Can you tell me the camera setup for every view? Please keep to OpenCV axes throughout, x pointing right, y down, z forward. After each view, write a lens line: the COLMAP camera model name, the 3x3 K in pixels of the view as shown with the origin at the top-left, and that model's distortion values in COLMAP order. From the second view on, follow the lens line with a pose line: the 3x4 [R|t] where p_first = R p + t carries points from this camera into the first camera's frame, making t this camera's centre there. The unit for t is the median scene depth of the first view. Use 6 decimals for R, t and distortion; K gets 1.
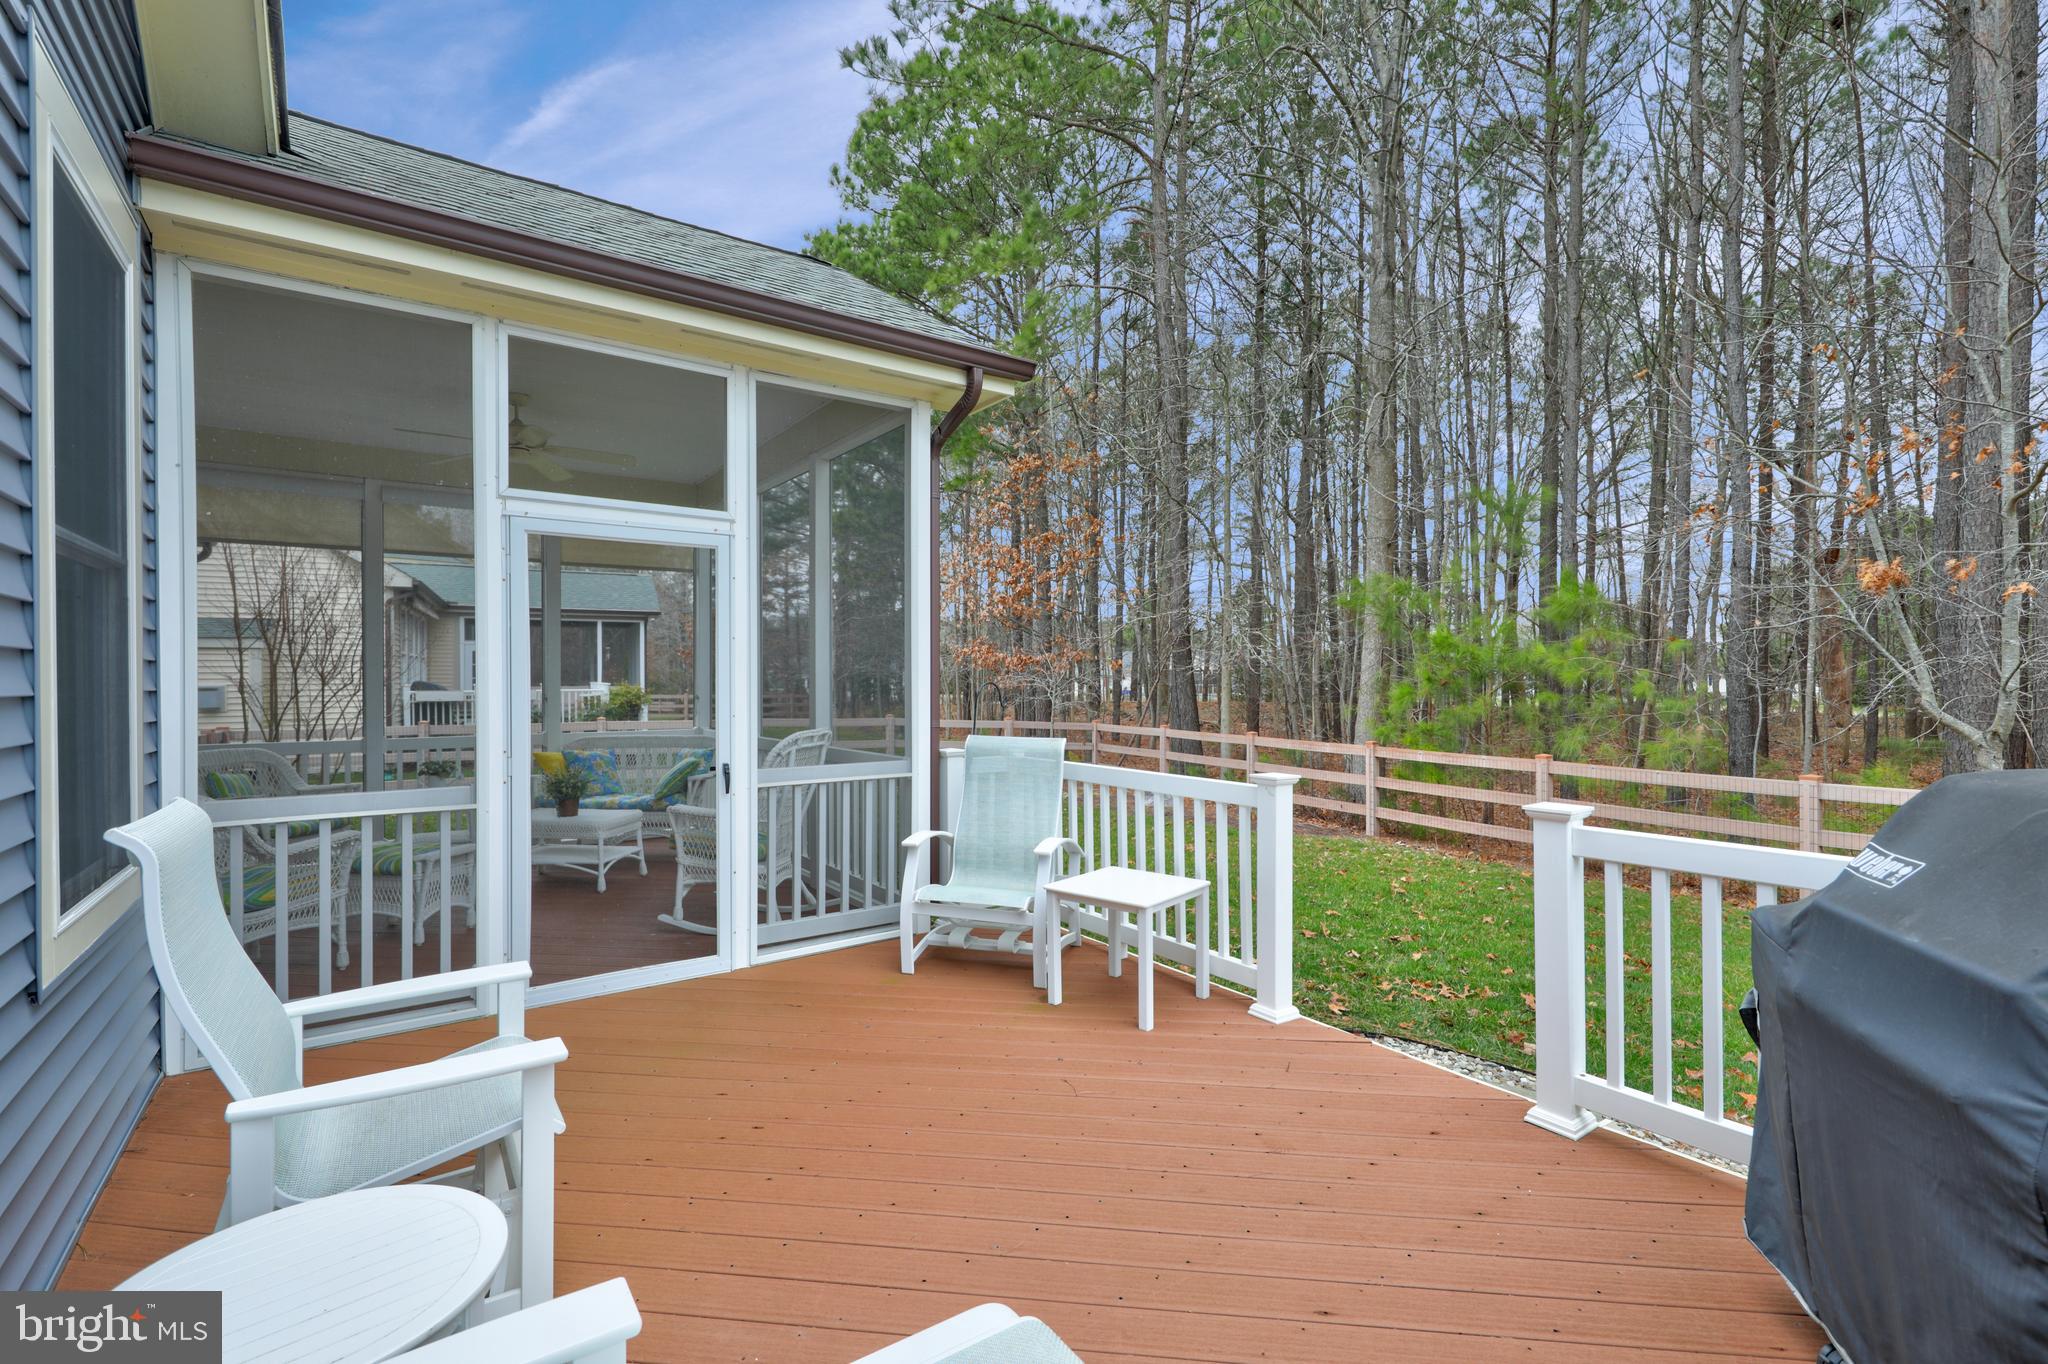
lens RADIAL K [[916.1, 0, 1024.0], [0, 916.1, 682.0], [0, 0, 1]] dist [-0.001882, -0.000116]
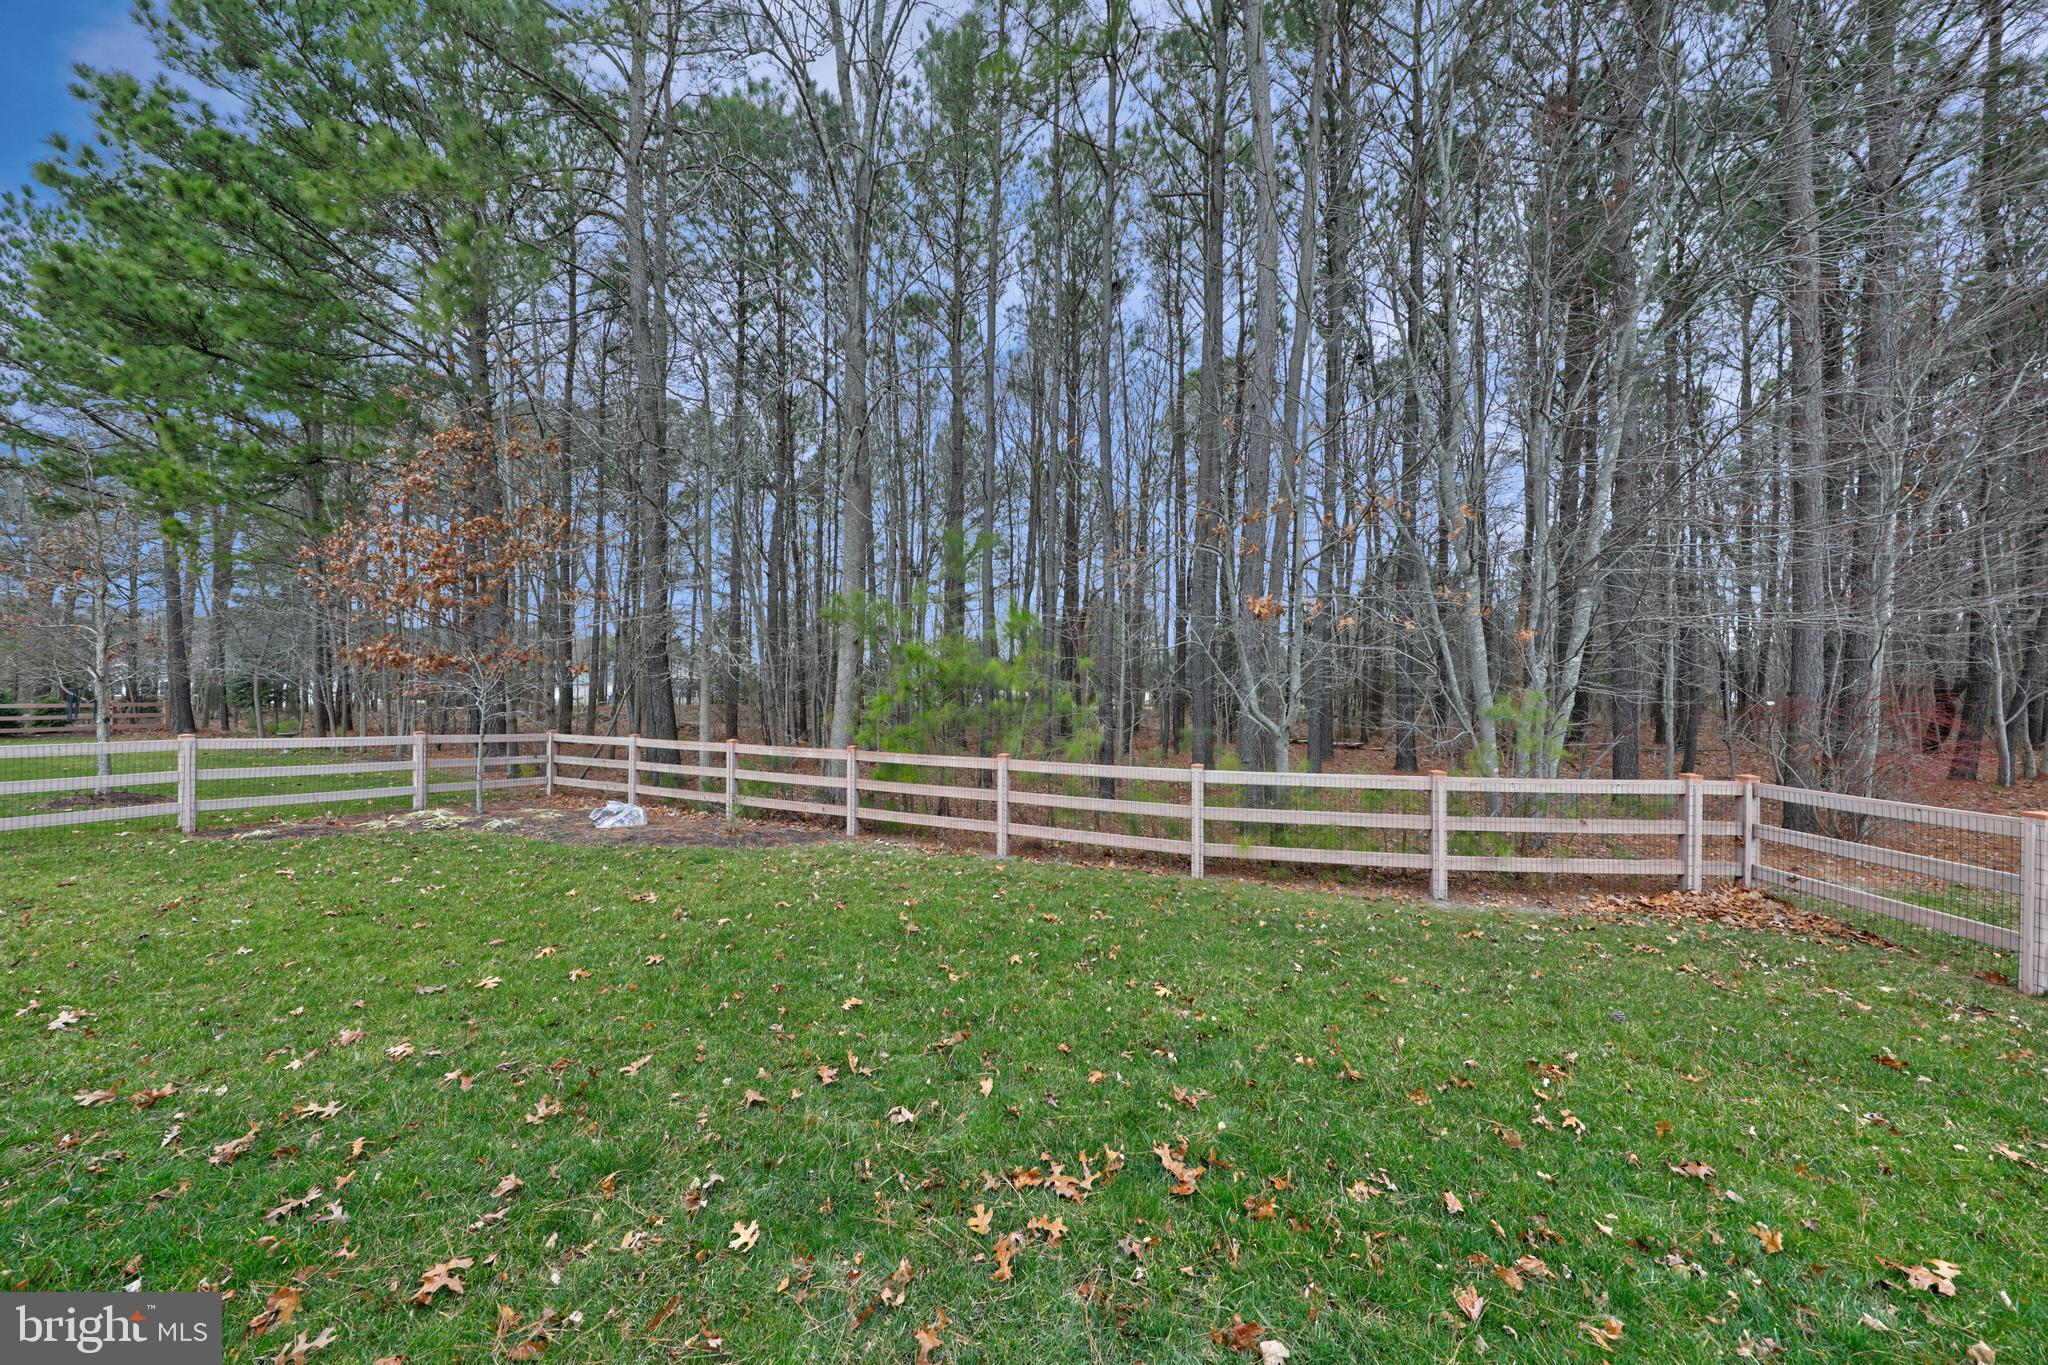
lens RADIAL K [[649.8, 0, 1024.0], [0, 649.8, 682.5], [0, 0, 1]] dist [0.008870, 0.000015]
pose [[0.784660, 0.009587, 0.619852, 0.058331], [-0.003145, 0.999929, -0.011483, -0.000349], [-0.619918, 0.007061, 0.784635, 0.244538]]
